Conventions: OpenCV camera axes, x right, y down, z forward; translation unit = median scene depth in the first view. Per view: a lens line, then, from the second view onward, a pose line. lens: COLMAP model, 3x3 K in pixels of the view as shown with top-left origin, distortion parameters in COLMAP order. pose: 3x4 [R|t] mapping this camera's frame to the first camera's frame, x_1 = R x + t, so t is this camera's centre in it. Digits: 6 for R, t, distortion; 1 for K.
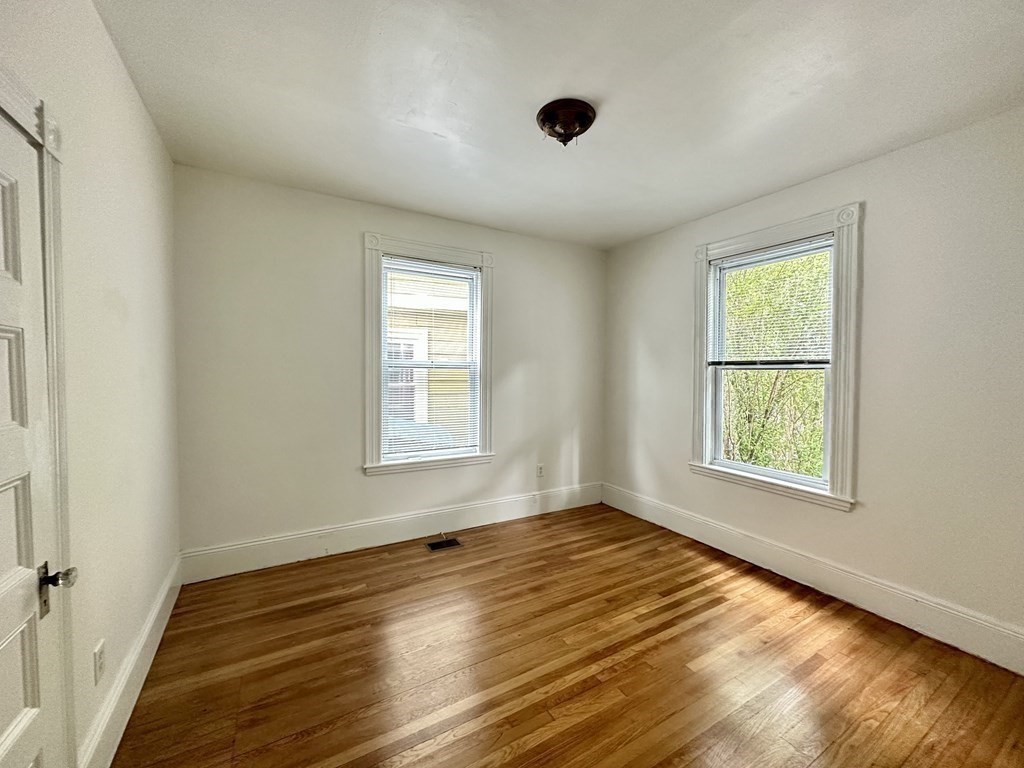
lens RADIAL K [[408.7, 0, 517.3], [0, 408.7, 381.9], [0, 0, 1]] dist [-0.001369, 0.000708]
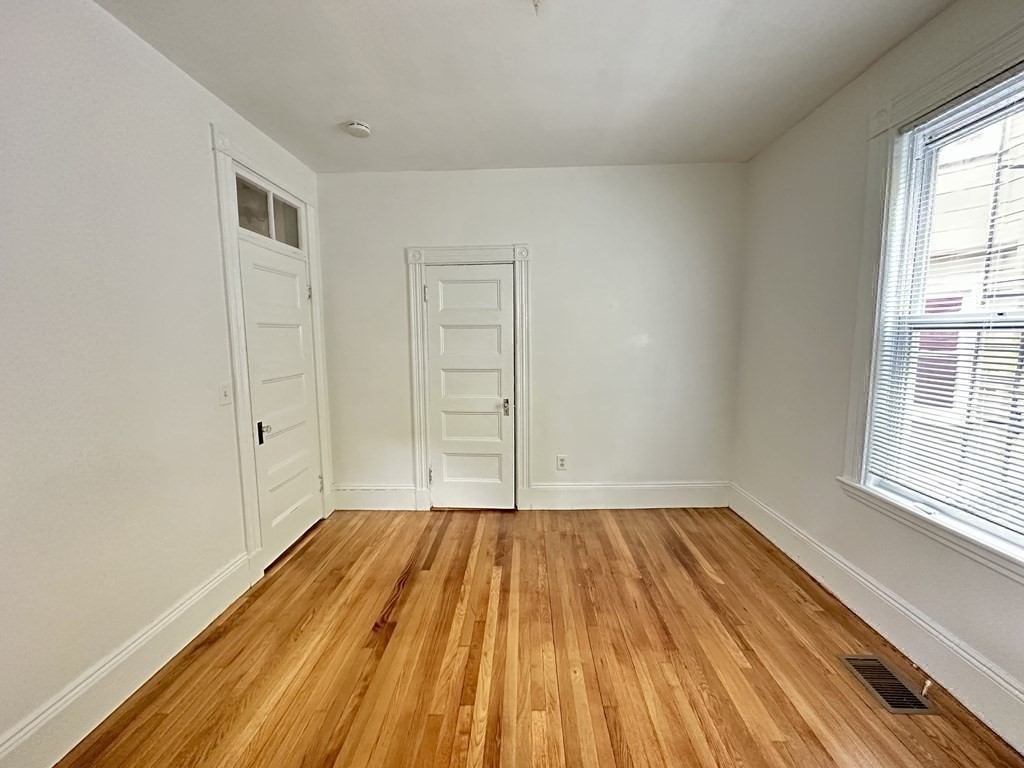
lens RADIAL K [[408.7, 0, 511.1], [0, 408.7, 383.8], [0, 0, 1]] dist [-0.001369, 0.000708]
pose [[-0.536881, 0.090396, -0.838801, 0.706346], [-0.023516, 0.992253, 0.121985, -0.028487], [0.843330, 0.085217, -0.530596, 1.307453]]
